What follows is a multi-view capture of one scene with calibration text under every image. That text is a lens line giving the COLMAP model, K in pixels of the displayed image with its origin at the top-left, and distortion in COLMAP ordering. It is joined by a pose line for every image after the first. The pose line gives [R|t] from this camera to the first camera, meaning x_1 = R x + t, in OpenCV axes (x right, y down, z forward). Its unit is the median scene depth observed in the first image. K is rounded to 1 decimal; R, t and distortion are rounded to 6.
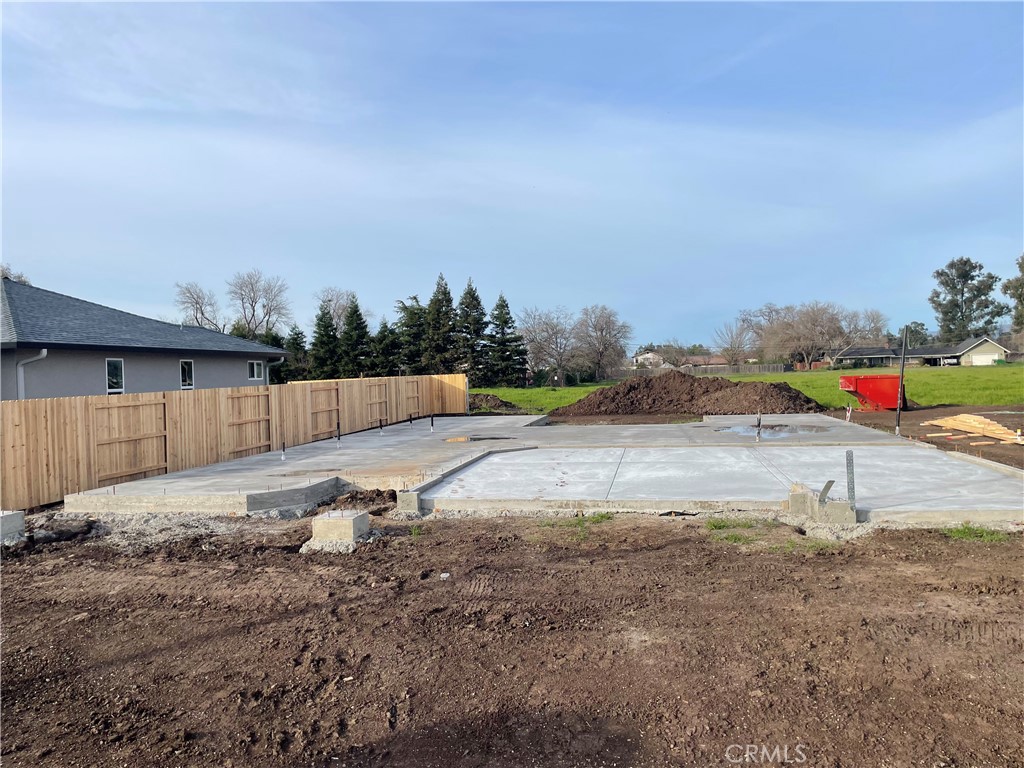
lens RADIAL K [[795.2, 0, 509.5], [0, 795.2, 381.0], [0, 0, 1]] dist [0.068744, -0.007220]
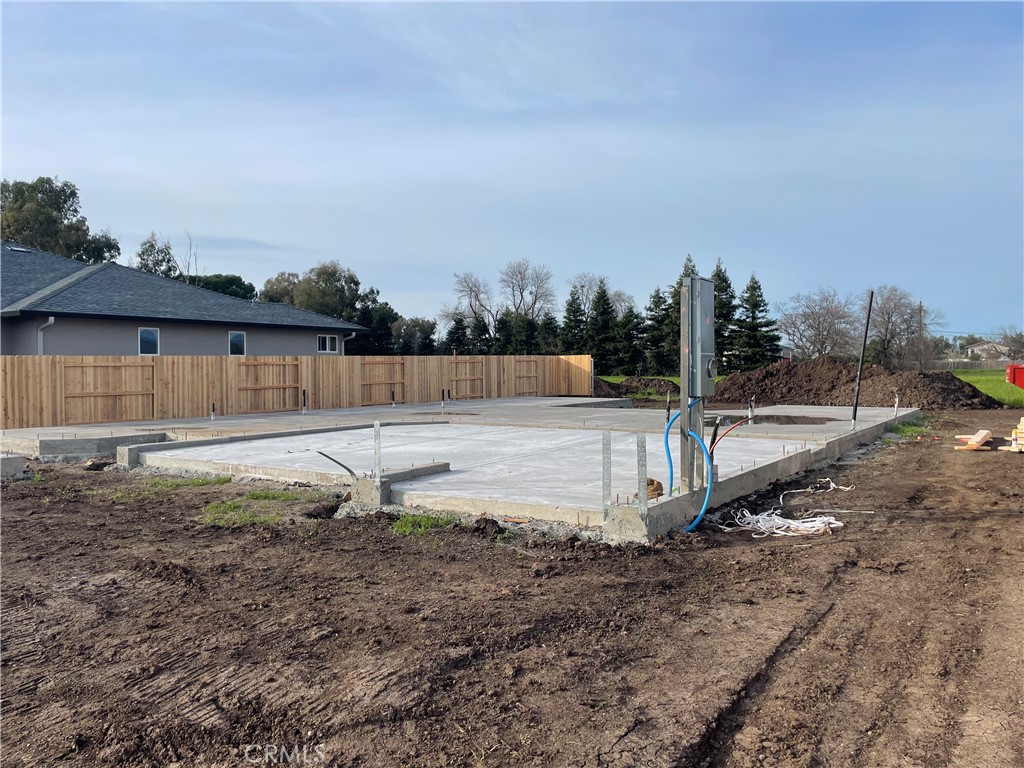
lens RADIAL K [[795.2, 0, 513.4], [0, 795.2, 387.0], [0, 0, 1]] dist [0.068744, -0.007220]
pose [[0.912234, 0.035239, -0.408150, 0.120312], [-0.026585, 0.999286, 0.026857, 0.003078], [0.408805, -0.013650, 0.912520, 0.037312]]
